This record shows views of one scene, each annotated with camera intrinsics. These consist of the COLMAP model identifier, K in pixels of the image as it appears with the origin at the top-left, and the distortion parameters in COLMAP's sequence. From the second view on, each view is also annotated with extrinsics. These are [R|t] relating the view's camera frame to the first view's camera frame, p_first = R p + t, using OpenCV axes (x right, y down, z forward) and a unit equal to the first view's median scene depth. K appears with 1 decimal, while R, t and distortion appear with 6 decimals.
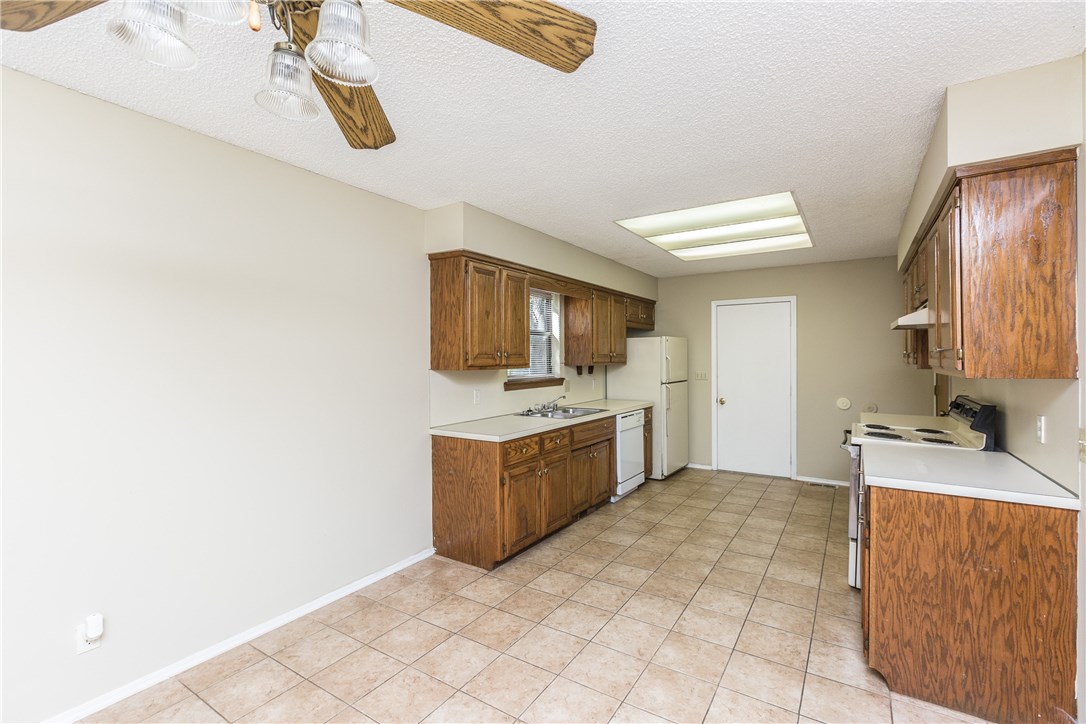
lens RADIAL K [[485.1, 0, 543.0], [0, 485.1, 362.0], [0, 0, 1]] dist [0.002173, -0.000416]
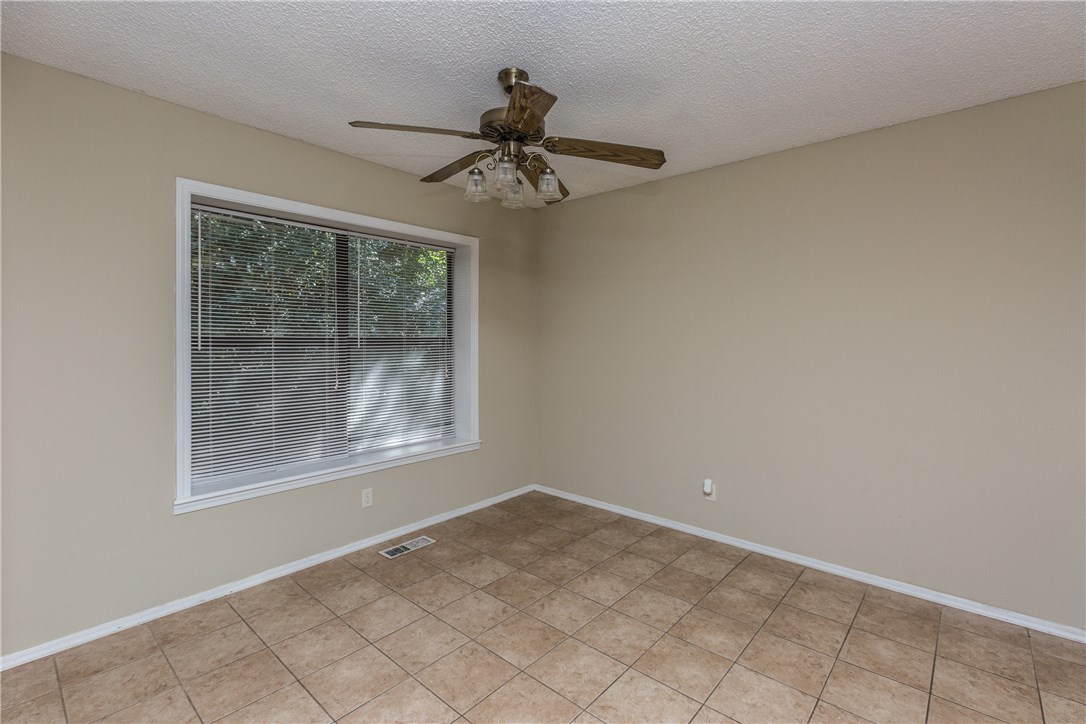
lens RADIAL K [[490.2, 0, 539.6], [0, 490.2, 346.1], [0, 0, 1]] dist [-0.001480, -0.000362]
pose [[-0.155866, 0.023884, -0.987489, 0.340707], [-0.004956, 0.999676, 0.024961, 0.010218], [0.987766, 0.008784, -0.155697, 0.286787]]
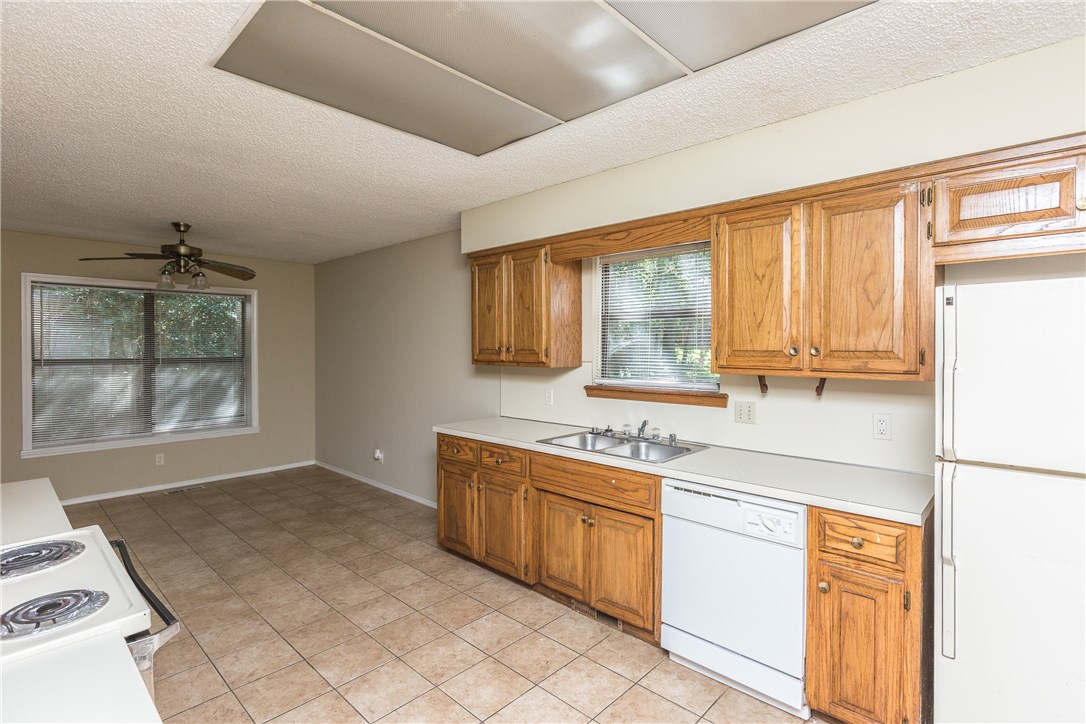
lens RADIAL K [[524.0, 0, 540.5], [0, 524.0, 348.2], [0, 0, 1]] dist [0.000716, 0.000478]
pose [[-0.184686, 0.009137, -0.982755, 0.694320], [-0.005584, 0.999931, 0.010346, -0.023400], [0.982782, 0.007399, -0.184622, 0.991248]]
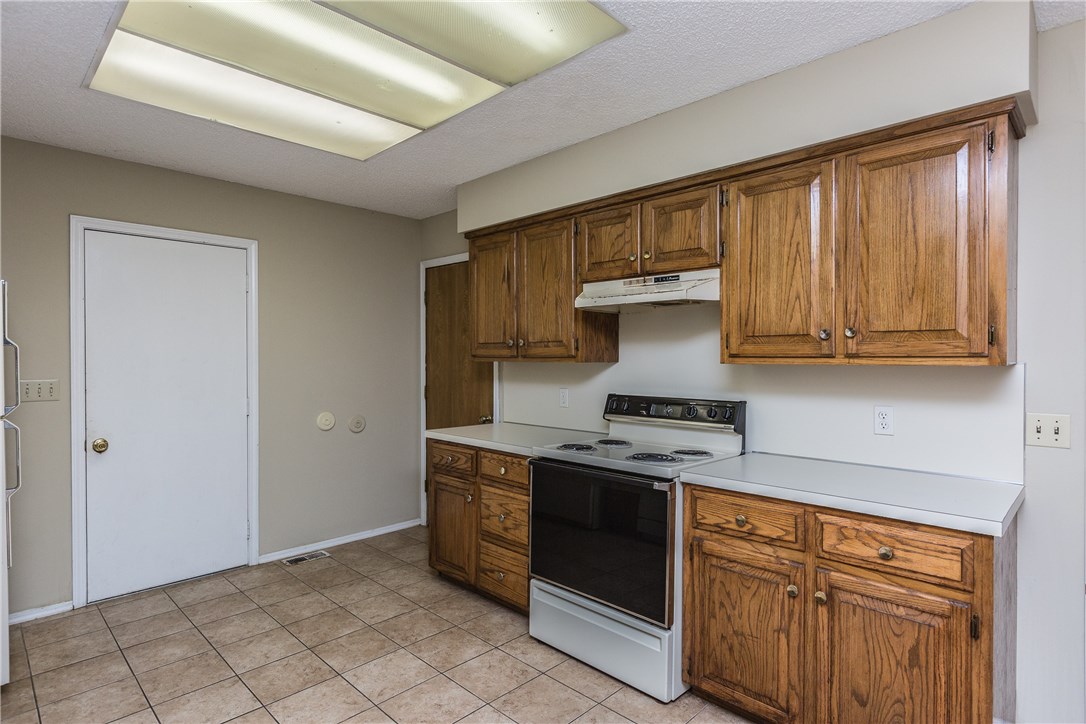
lens RADIAL K [[569.7, 0, 543.0], [0, 569.7, 362.0], [0, 0, 1]] dist [-0.000337, -0.000647]
pose [[0.198233, -0.003139, 0.980150, -0.081622], [0.007177, 0.999973, 0.001751, 0.008168], [-0.980129, 0.006688, 0.198250, 0.646933]]
